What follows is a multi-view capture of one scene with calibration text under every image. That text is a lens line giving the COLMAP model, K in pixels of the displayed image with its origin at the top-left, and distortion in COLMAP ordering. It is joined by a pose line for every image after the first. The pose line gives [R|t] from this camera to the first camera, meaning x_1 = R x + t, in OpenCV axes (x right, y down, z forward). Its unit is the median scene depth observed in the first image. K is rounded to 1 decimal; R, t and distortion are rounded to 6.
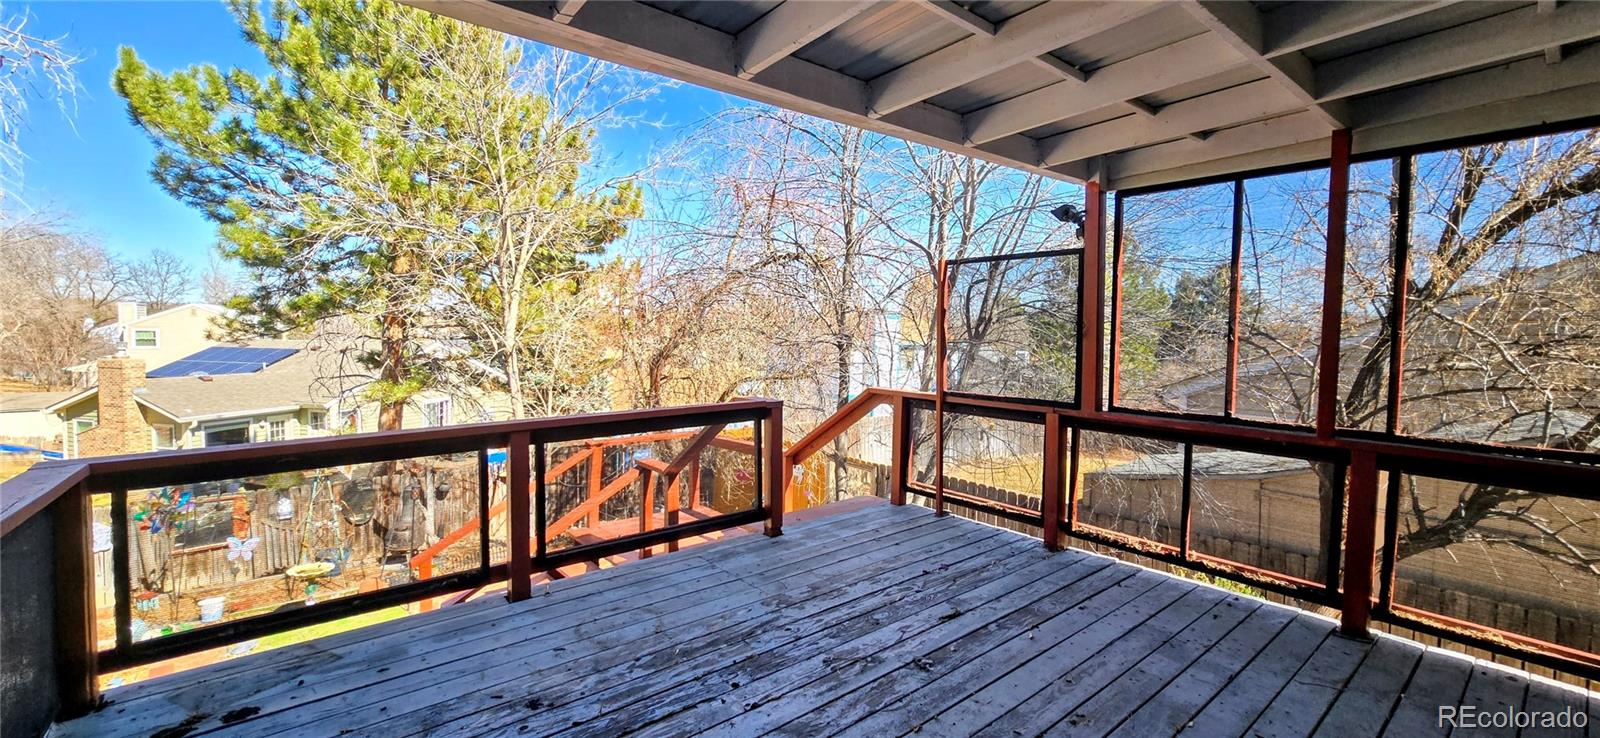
lens RADIAL K [[644.4, 0, 807.1], [0, 644.4, 366.7], [0, 0, 1]] dist [-0.000602, -0.001445]
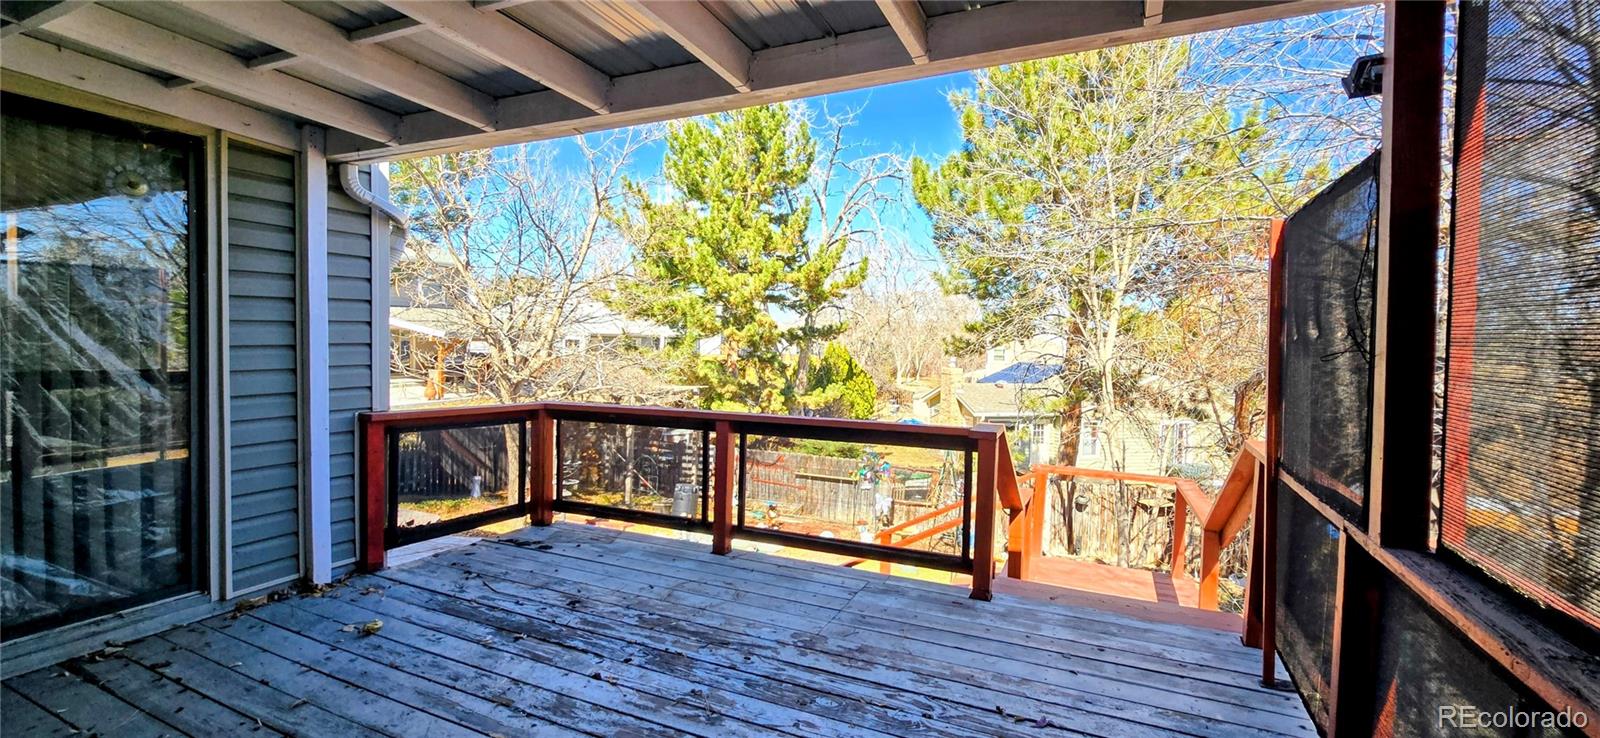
lens RADIAL K [[644.4, 0, 798.1], [0, 644.4, 367.2], [0, 0, 1]] dist [-0.000602, -0.001445]
pose [[0.438122, 0.034373, -0.898258, 0.705140], [-0.064565, 0.997891, 0.006694, -0.018051], [0.896594, 0.055063, 0.439417, 0.545344]]
